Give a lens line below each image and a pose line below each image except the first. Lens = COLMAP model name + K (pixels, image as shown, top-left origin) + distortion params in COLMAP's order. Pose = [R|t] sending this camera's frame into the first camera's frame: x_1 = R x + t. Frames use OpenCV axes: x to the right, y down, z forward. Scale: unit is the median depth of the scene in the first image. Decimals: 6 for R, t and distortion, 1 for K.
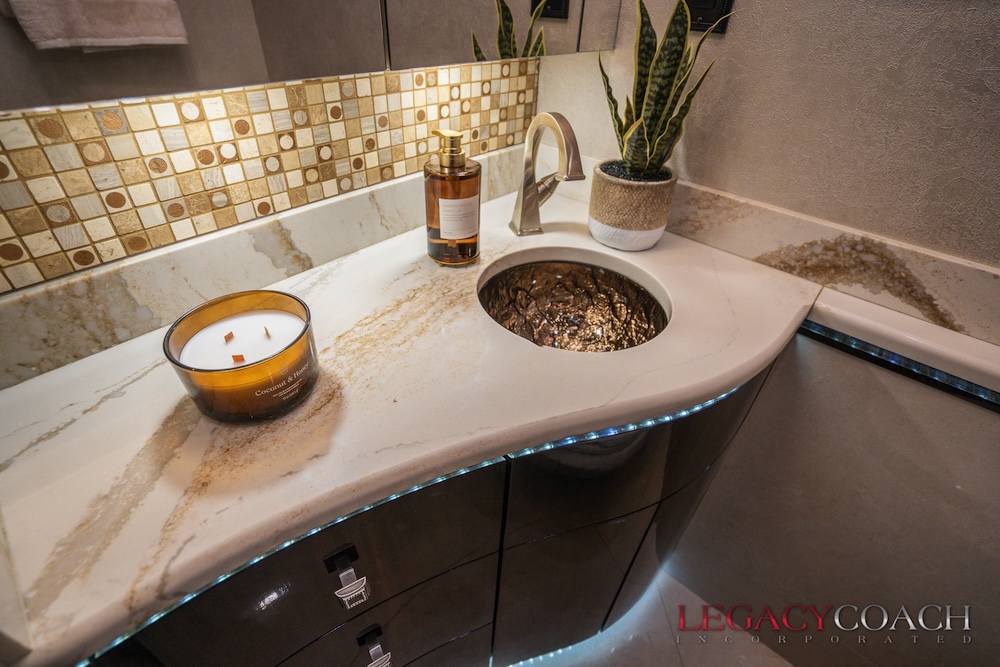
lens RADIAL K [[466.0, 0, 500.0], [0, 466.0, 333.5], [0, 0, 1]] dist [-0.076303, 0.028237]
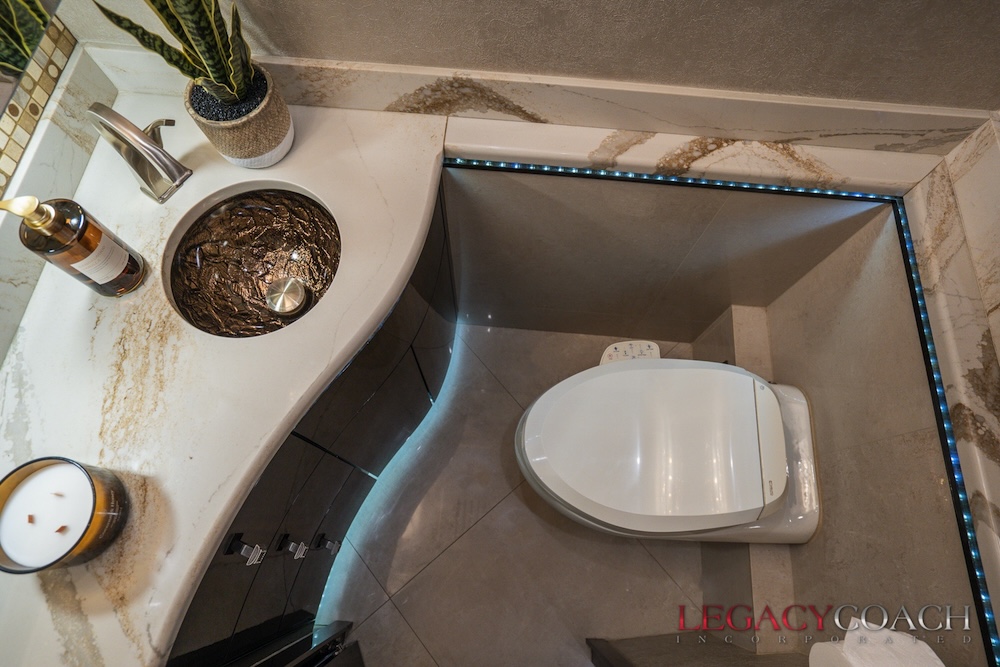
lens RADIAL K [[533.3, 0, 500.0], [0, 533.3, 333.5], [0, 0, 1]] dist [-0.001226, 0.002389]
pose [[0.798494, -0.567587, 0.200630, 0.266492], [0.367971, 0.723937, 0.583534, -0.477987], [-0.476450, -0.392122, 0.786915, -0.350966]]
